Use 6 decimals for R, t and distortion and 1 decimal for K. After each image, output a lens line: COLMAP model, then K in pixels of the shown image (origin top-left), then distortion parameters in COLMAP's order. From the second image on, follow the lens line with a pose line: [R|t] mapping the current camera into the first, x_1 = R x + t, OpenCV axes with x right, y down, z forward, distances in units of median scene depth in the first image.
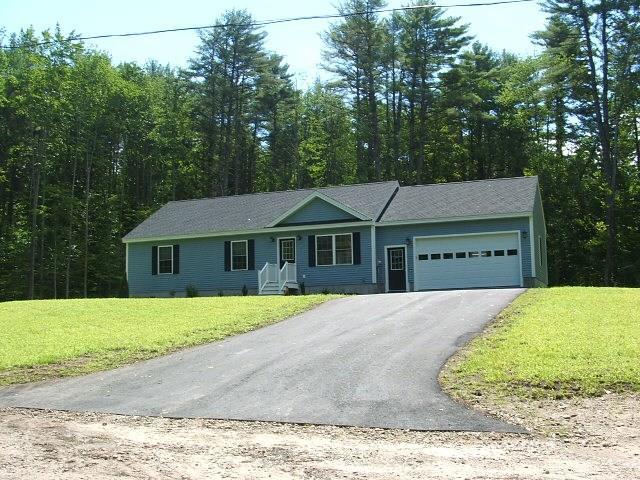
lens RADIAL K [[701.3, 0, 323.2], [0, 701.3, 253.9], [0, 0, 1]] dist [-0.132607, 0.000000]
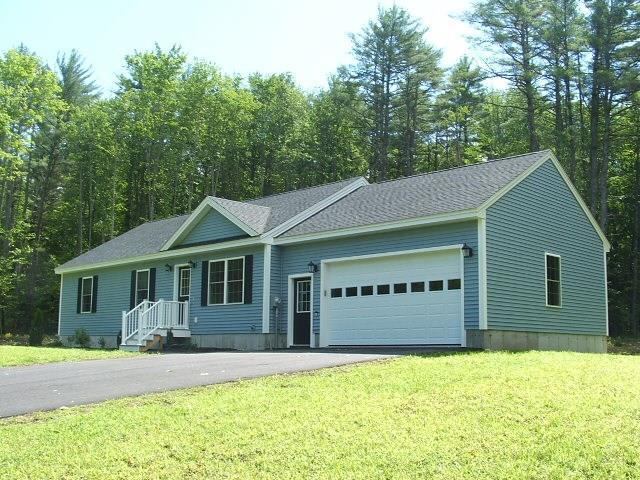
lens RADIAL K [[701.3, 0, 322.9], [0, 701.3, 238.9], [0, 0, 1]] dist [-0.132607, 0.000000]
pose [[0.933266, -0.035468, -0.357431, 0.327393], [0.018547, 0.998544, -0.050661, -0.010544], [0.358708, 0.040652, 0.932564, 0.380938]]
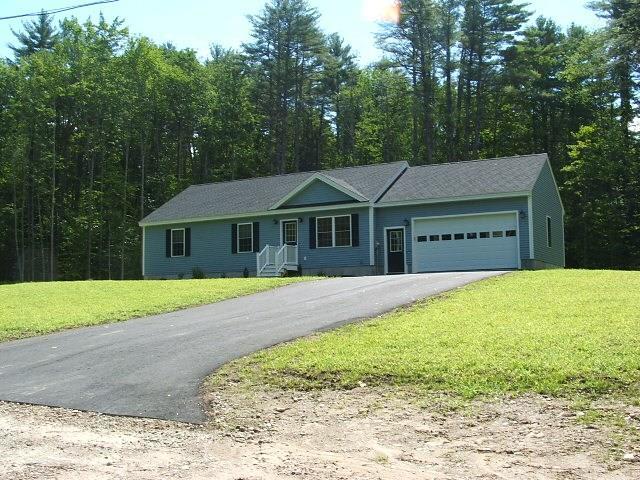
lens RADIAL K [[701.3, 0, 320.9], [0, 701.3, 238.0], [0, 0, 1]] dist [-0.132607, 0.000000]
pose [[0.993395, -0.004892, -0.114645, 0.105403], [0.005343, 0.999979, 0.003627, -0.000539], [0.114625, -0.004216, 0.993400, 0.009852]]
